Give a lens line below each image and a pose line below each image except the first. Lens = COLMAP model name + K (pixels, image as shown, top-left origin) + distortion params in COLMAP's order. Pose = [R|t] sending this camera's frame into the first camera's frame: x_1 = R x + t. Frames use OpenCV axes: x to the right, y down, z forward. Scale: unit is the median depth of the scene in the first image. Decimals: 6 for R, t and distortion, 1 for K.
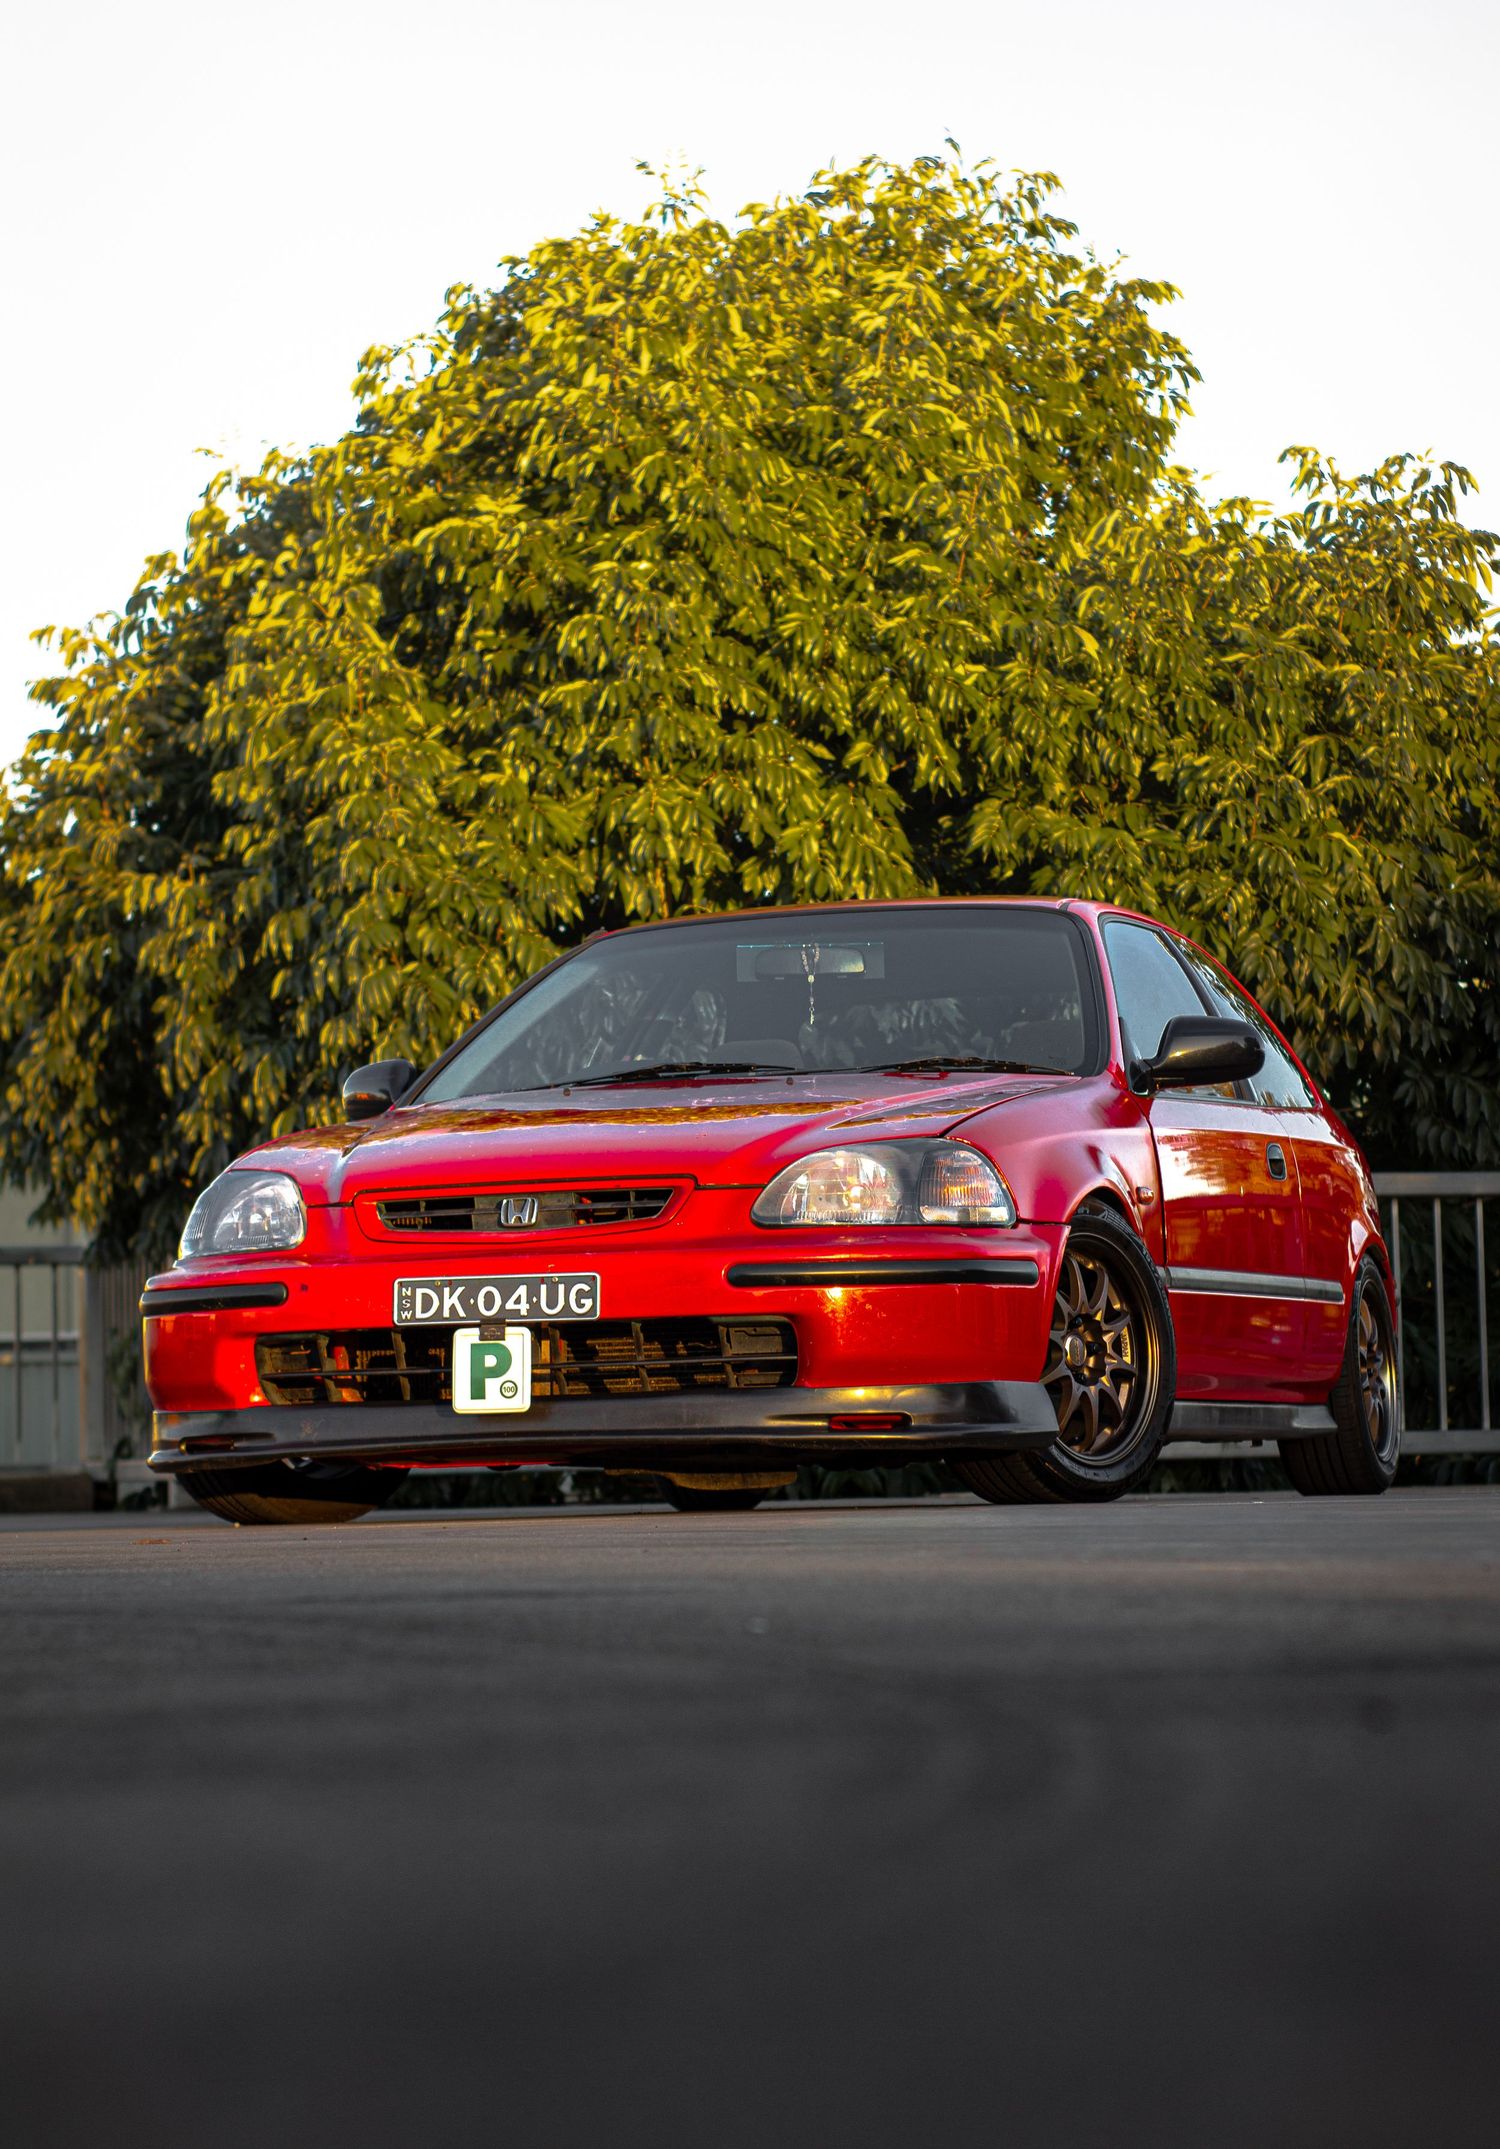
lens RADIAL K [[5259.5, 0, 749.9], [0, 5259.5, 1081.6], [0, 0, 1]] dist [0.433121, 0.000000]
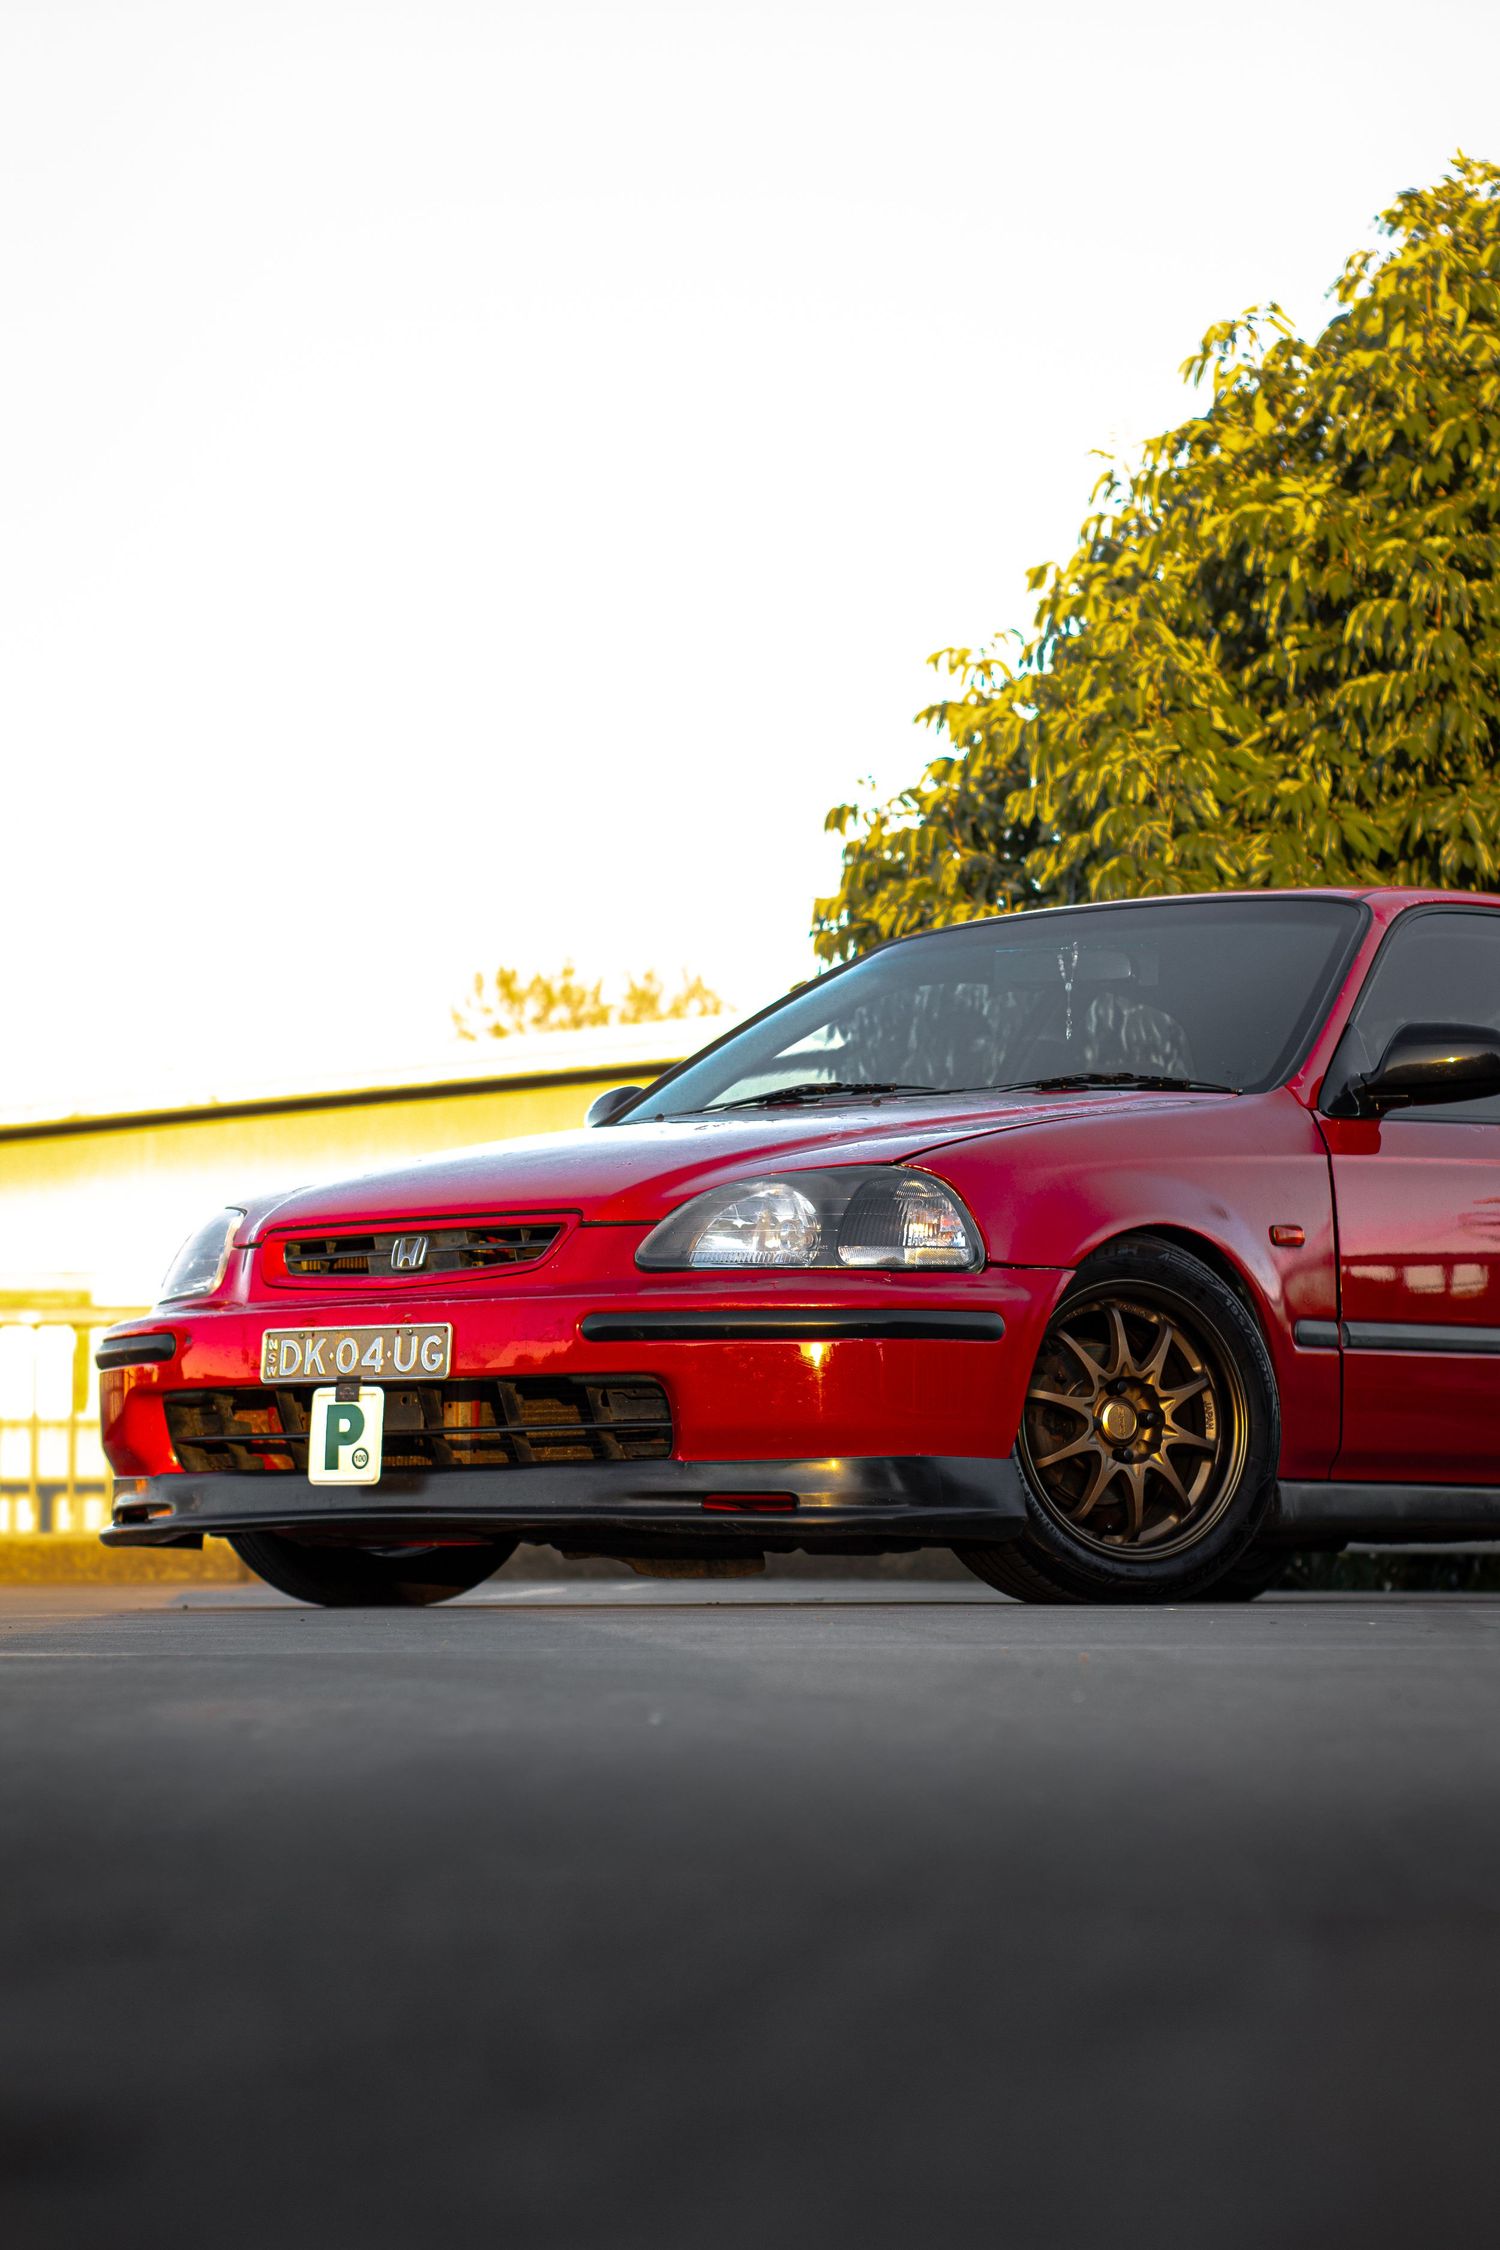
lens RADIAL K [[5177.2, 0, 750.0], [0, 5177.2, 1121.9], [0, 0, 1]] dist [0.332001, 0.000000]
pose [[0.936595, -0.008728, -0.350304, 0.293332], [0.007052, 0.999957, -0.006060, 0.008361], [0.350342, 0.003205, 0.936616, 0.211125]]
